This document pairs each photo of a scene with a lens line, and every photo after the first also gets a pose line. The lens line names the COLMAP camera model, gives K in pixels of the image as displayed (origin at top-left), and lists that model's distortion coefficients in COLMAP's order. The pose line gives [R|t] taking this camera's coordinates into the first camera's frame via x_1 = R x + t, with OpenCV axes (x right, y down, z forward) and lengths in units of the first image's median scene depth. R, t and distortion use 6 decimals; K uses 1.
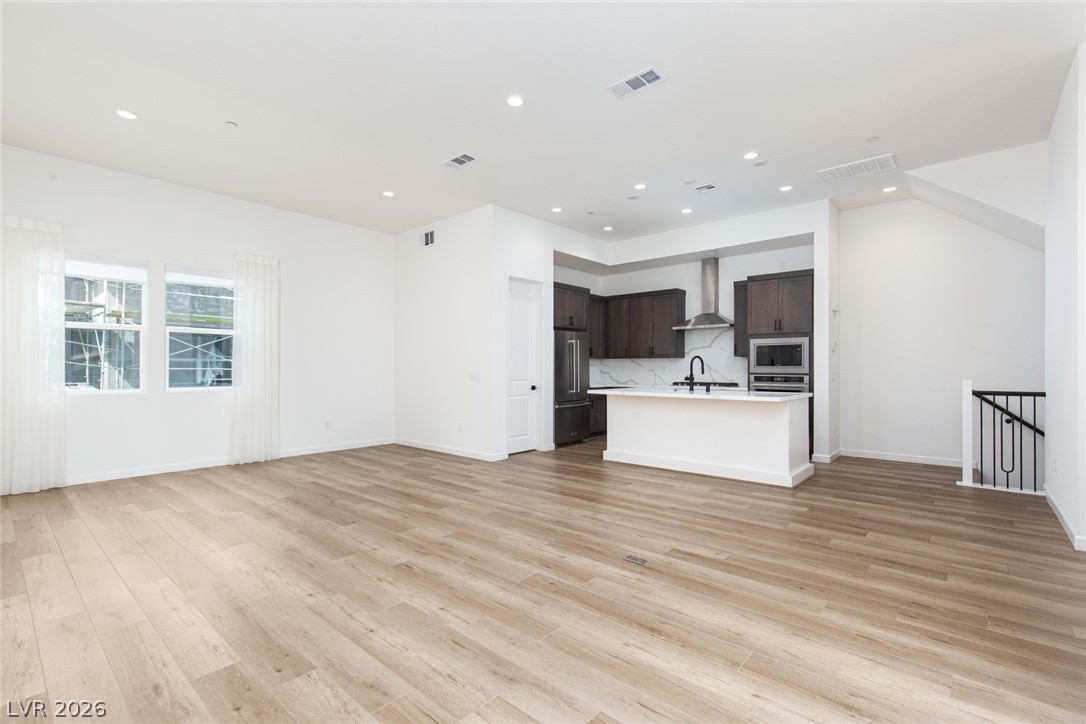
lens RADIAL K [[522.3, 0, 549.2], [0, 522.3, 362.6], [0, 0, 1]] dist [0.007891, 0.000412]
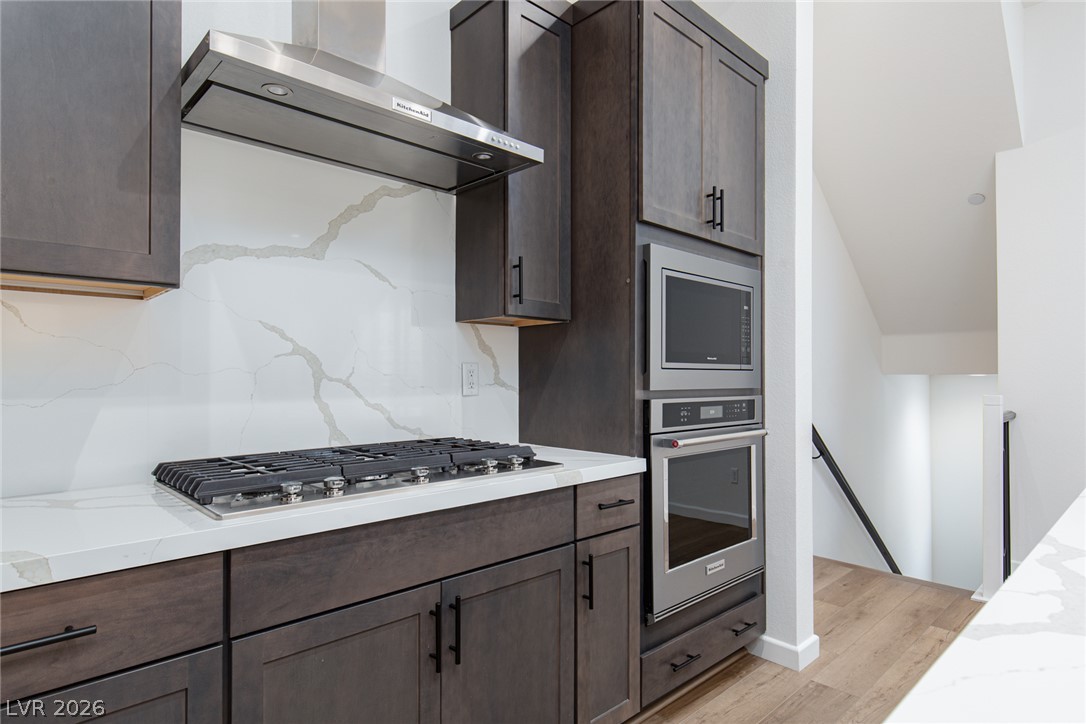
lens RADIAL K [[623.1, 0, 515.3], [0, 623.1, 369.5], [0, 0, 1]] dist [0.008560, 0.000481]
pose [[0.159750, 0.017668, 0.986999, 0.193568], [-0.005558, 0.999840, -0.016998, 0.028959], [-0.987142, -0.002770, 0.159823, 1.877448]]
